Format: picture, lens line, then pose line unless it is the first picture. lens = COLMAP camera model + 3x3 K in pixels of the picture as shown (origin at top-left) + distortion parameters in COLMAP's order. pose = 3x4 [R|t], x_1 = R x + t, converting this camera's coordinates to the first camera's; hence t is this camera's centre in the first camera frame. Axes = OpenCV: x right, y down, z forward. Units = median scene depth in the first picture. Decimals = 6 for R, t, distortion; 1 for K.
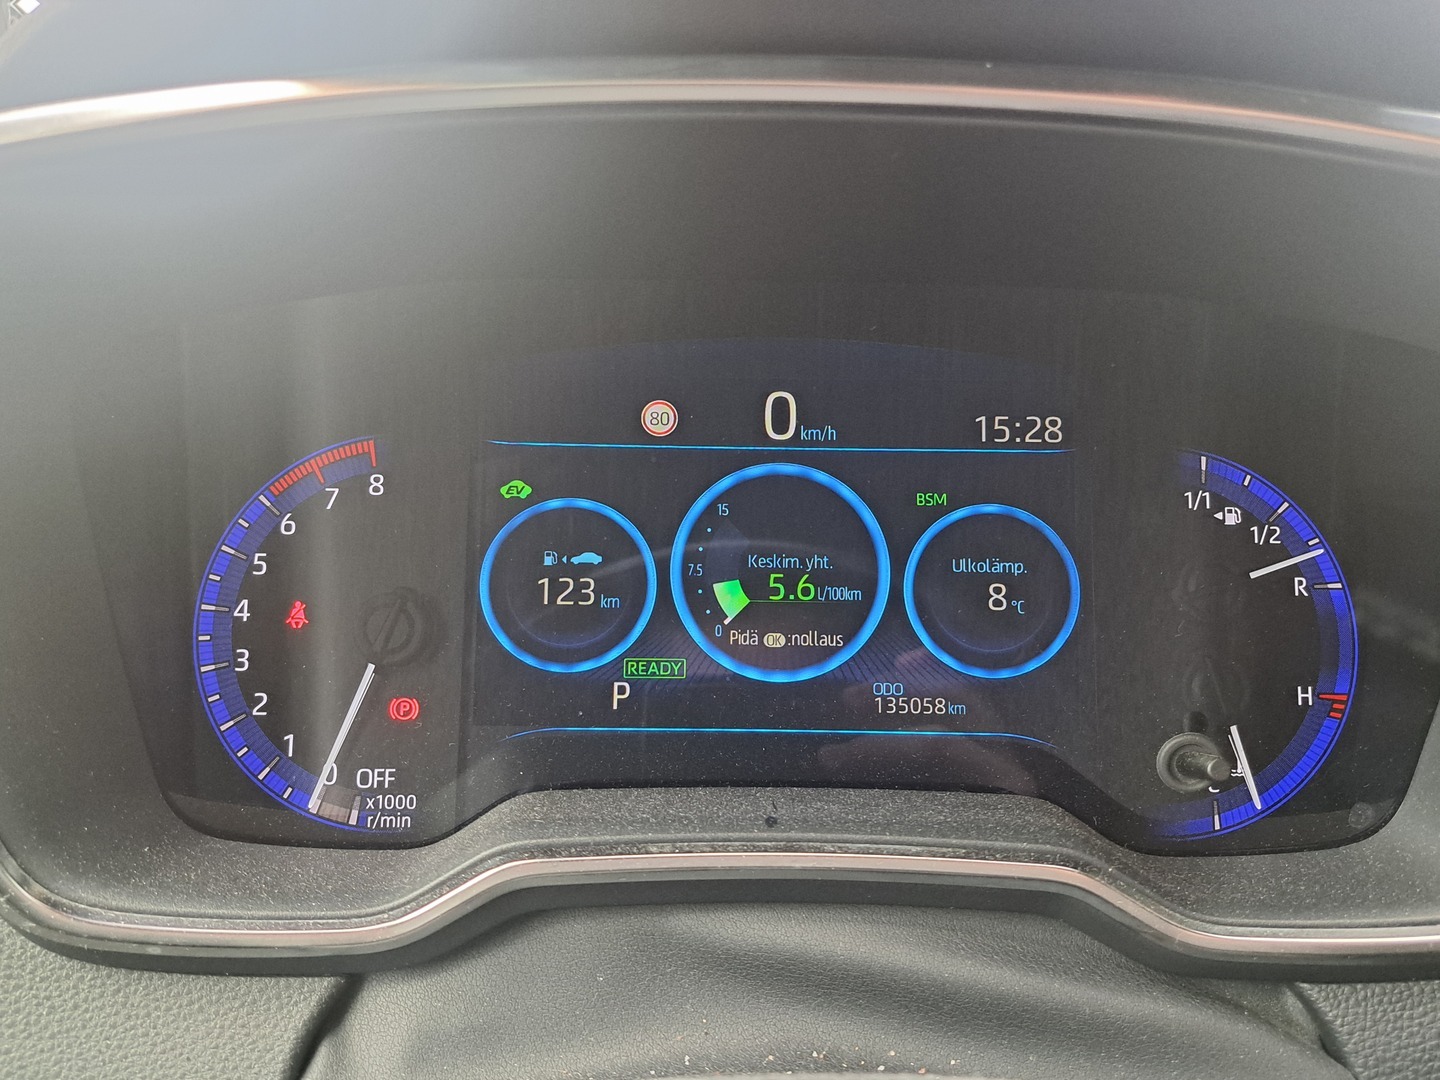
lens RADIAL K [[1292.3, 0, 713.5], [0, 1292.3, 536.7], [0, 0, 1]] dist [0.084229, -0.114467]
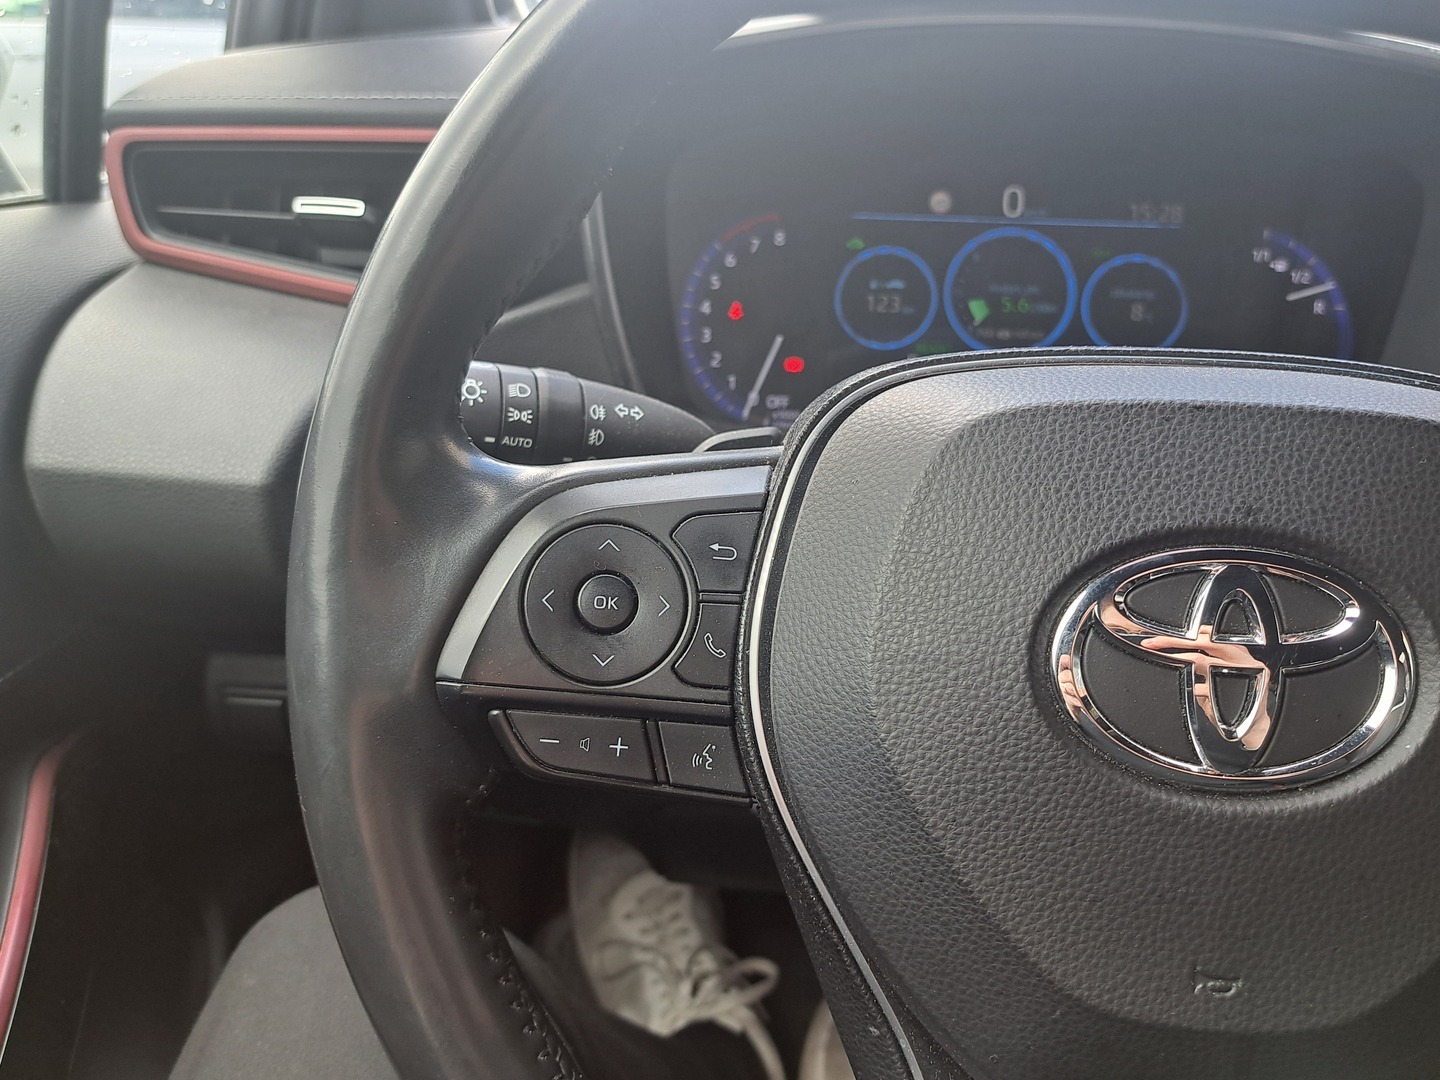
lens RADIAL K [[1292.3, 0, 719.6], [0, 1292.3, 531.1], [0, 0, 1]] dist [0.084229, -0.114467]
pose [[0.996653, 0.036456, -0.073169, -0.195118], [-0.029264, 0.994848, 0.097064, 0.184985], [0.076330, -0.094598, 0.992585, -0.783604]]
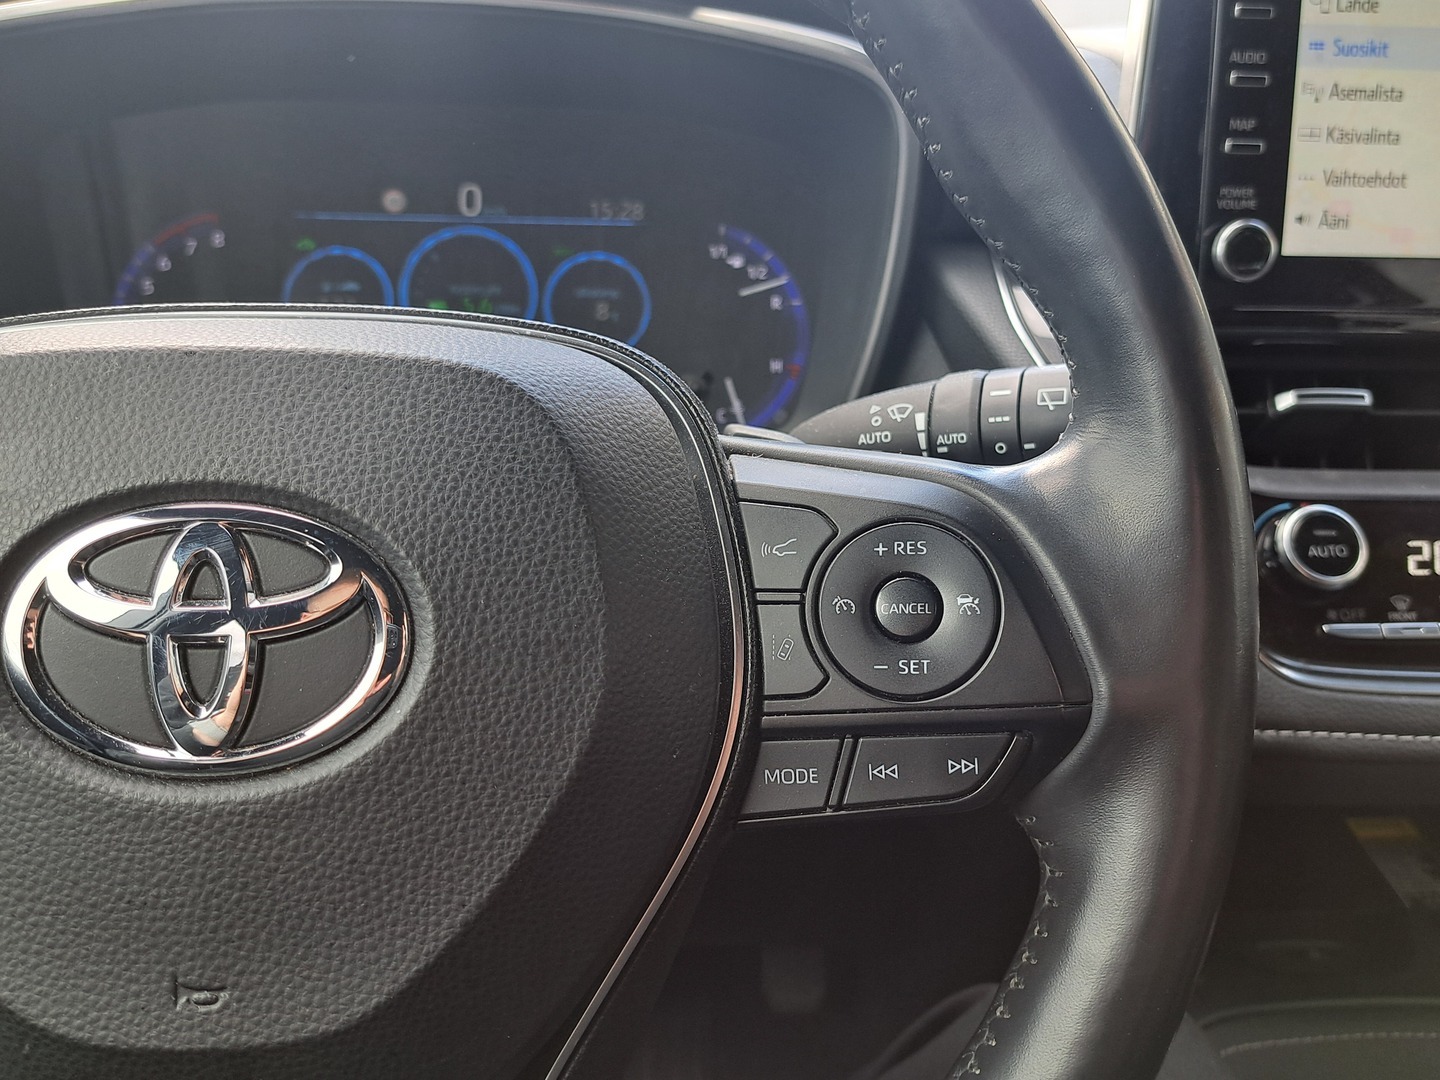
lens RADIAL K [[1292.3, 0, 729.5], [0, 1292.3, 534.2], [0, 0, 1]] dist [0.084229, -0.114467]
pose [[0.999102, -0.011139, 0.040885, 0.314086], [0.008763, 0.998288, 0.057838, 0.240619], [-0.041459, -0.057428, 0.997488, -0.697156]]
